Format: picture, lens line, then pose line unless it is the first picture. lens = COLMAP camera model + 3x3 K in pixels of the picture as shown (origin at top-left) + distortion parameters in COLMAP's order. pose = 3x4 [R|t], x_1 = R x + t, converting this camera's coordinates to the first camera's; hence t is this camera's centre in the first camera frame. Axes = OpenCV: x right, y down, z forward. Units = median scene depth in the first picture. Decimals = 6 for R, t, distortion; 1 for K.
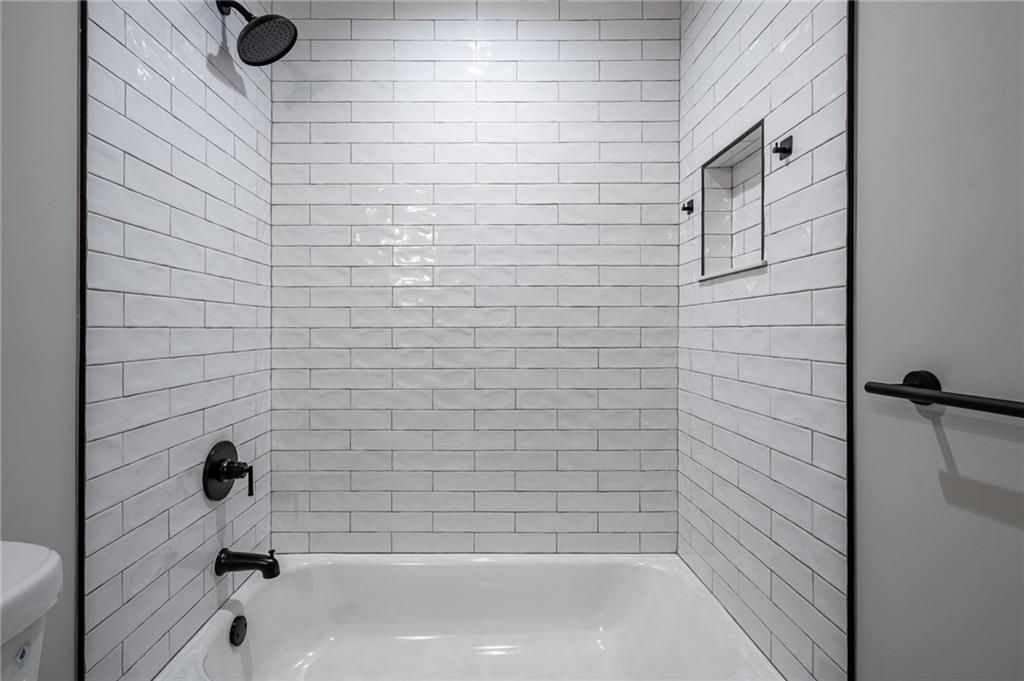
lens RADIAL K [[473.3, 0, 483.0], [0, 473.3, 332.4], [0, 0, 1]] dist [0.000131, 0.000246]
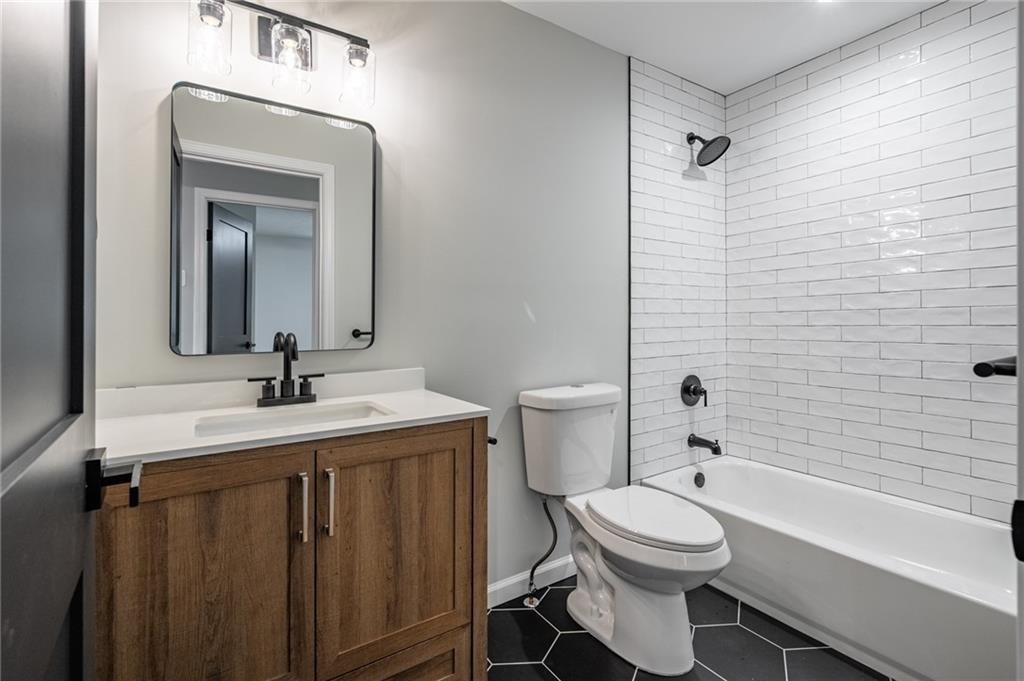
lens RADIAL K [[463.3, 0, 514.6], [0, 463.3, 335.6], [0, 0, 1]] dist [0.000566, 0.000559]
pose [[0.555027, 0.016812, -0.831663, 0.535152], [0.007853, 0.999645, 0.025448, 0.023573], [0.831795, -0.020655, 0.554698, -0.543420]]
